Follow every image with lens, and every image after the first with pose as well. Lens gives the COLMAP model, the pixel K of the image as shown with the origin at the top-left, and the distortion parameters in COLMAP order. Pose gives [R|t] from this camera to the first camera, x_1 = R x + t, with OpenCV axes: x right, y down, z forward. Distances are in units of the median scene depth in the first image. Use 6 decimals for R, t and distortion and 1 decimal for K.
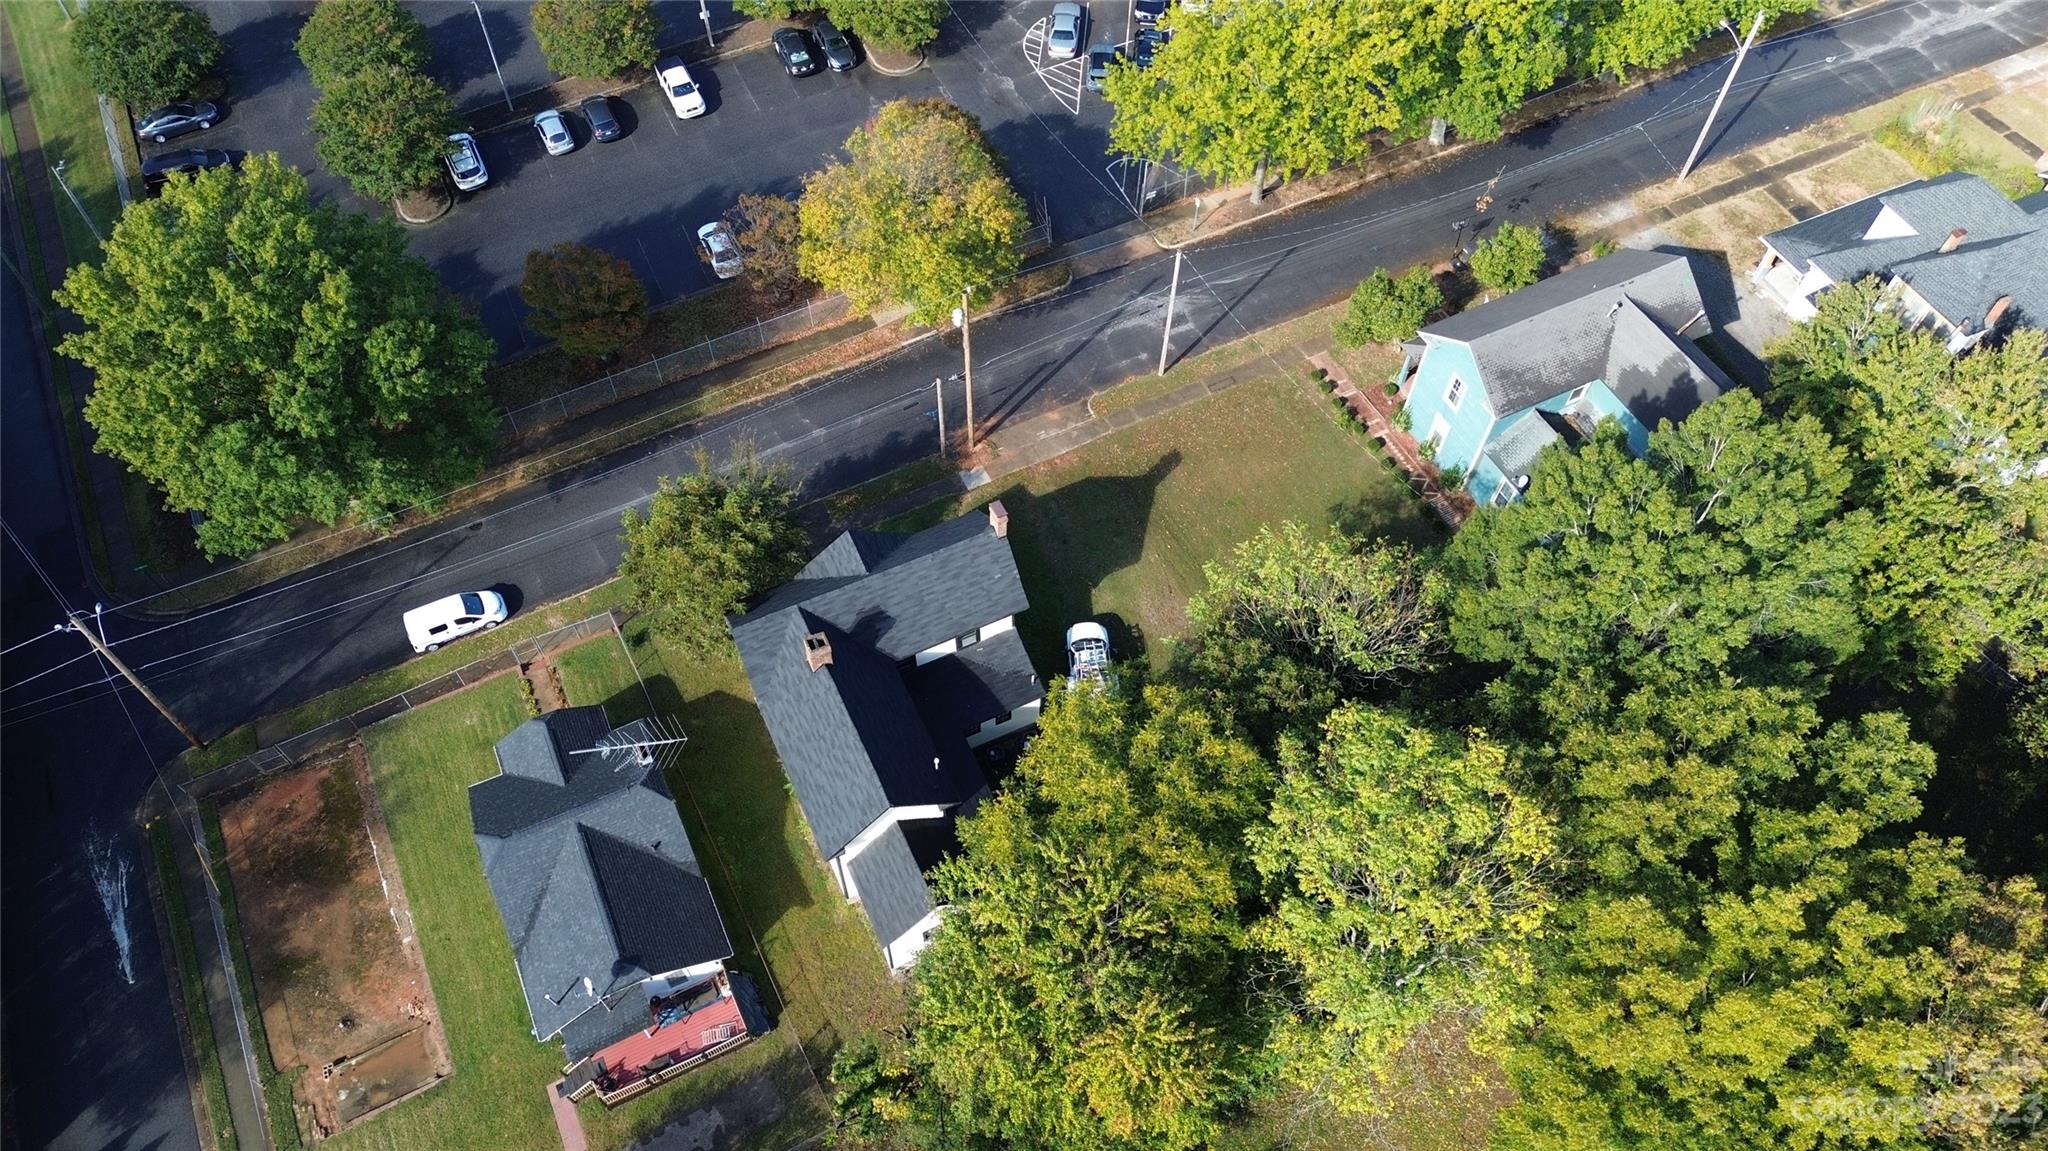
lens RADIAL K [[1488.2, 0, 1002.9], [0, 1488.2, 548.4], [0, 0, 1]] dist [-0.004754, -0.007867]
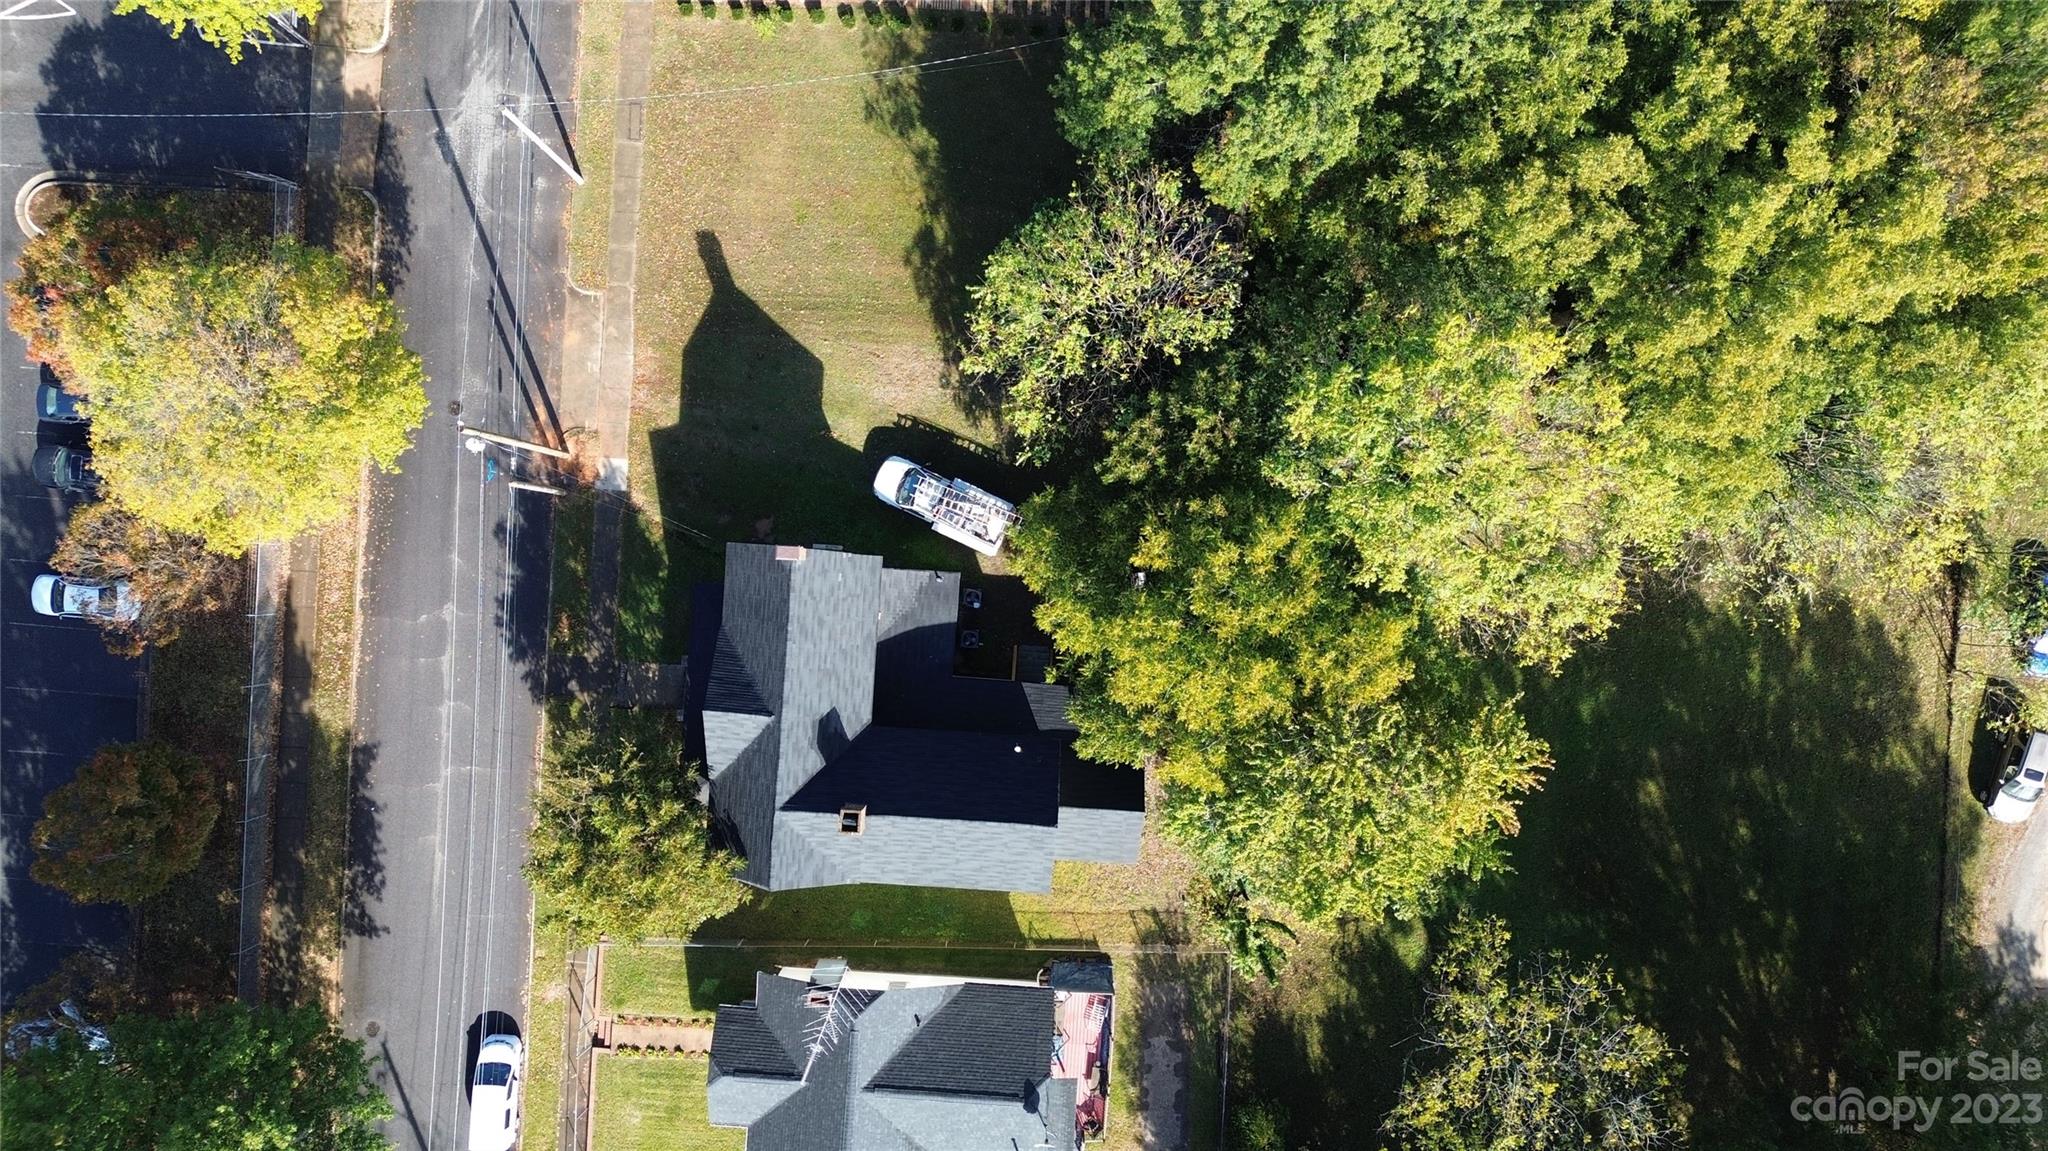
lens RADIAL K [[1488.2, 0, 1002.9], [0, 1488.2, 548.4], [0, 0, 1]] dist [-0.004754, -0.007867]
pose [[0.481481, -0.876415, 0.008536, 0.044805], [0.711882, 0.396734, 0.579505, -0.383214], [-0.511274, -0.272944, 0.814924, 0.242817]]
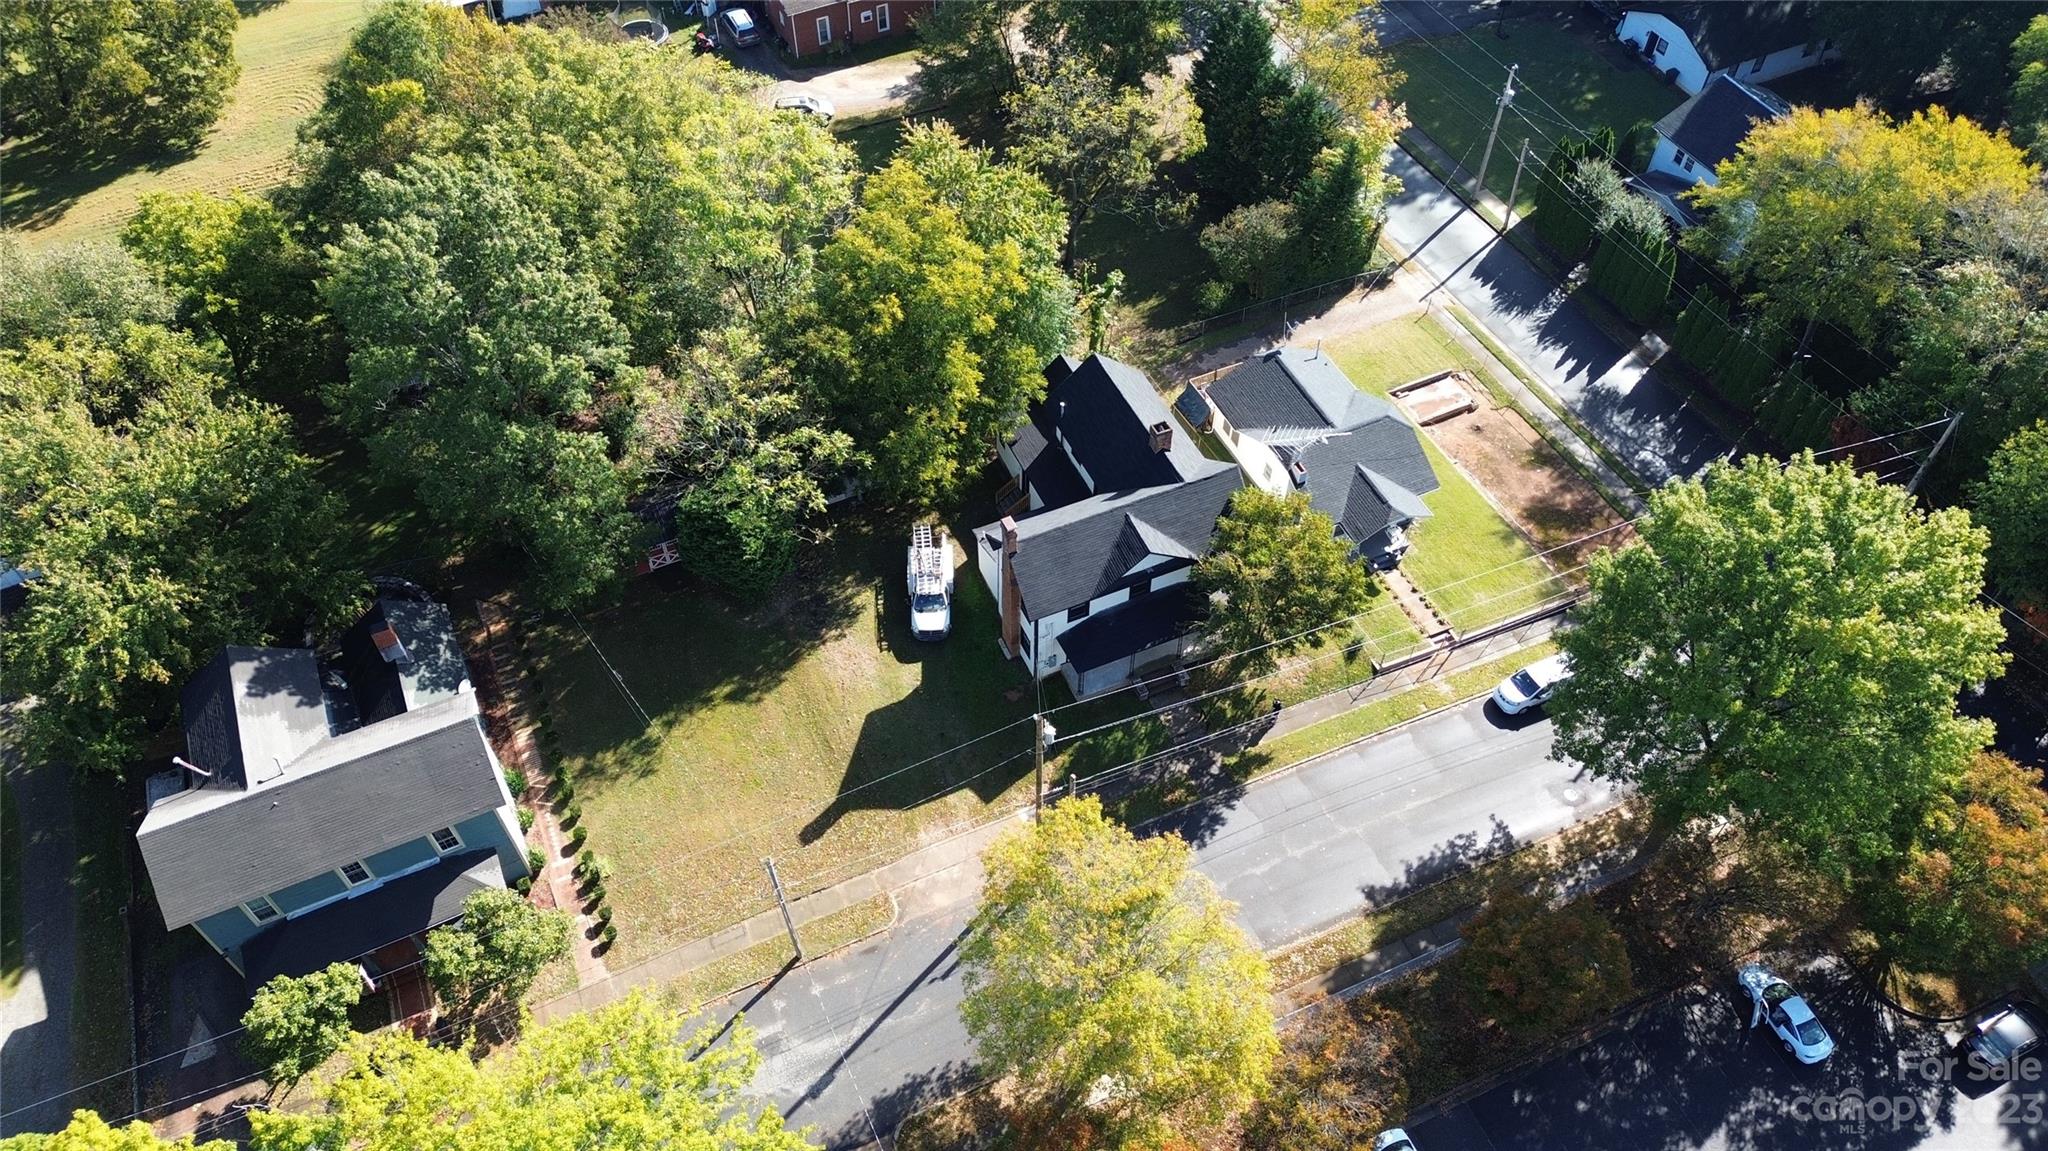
lens RADIAL K [[1488.2, 0, 1002.9], [0, 1488.2, 548.4], [0, 0, 1]] dist [-0.004754, -0.007867]
pose [[-0.999631, -0.019839, 0.018548, -0.014253], [0.022627, -0.230628, 0.972779, -0.970617], [-0.015022, 0.972840, 0.230992, 0.694669]]
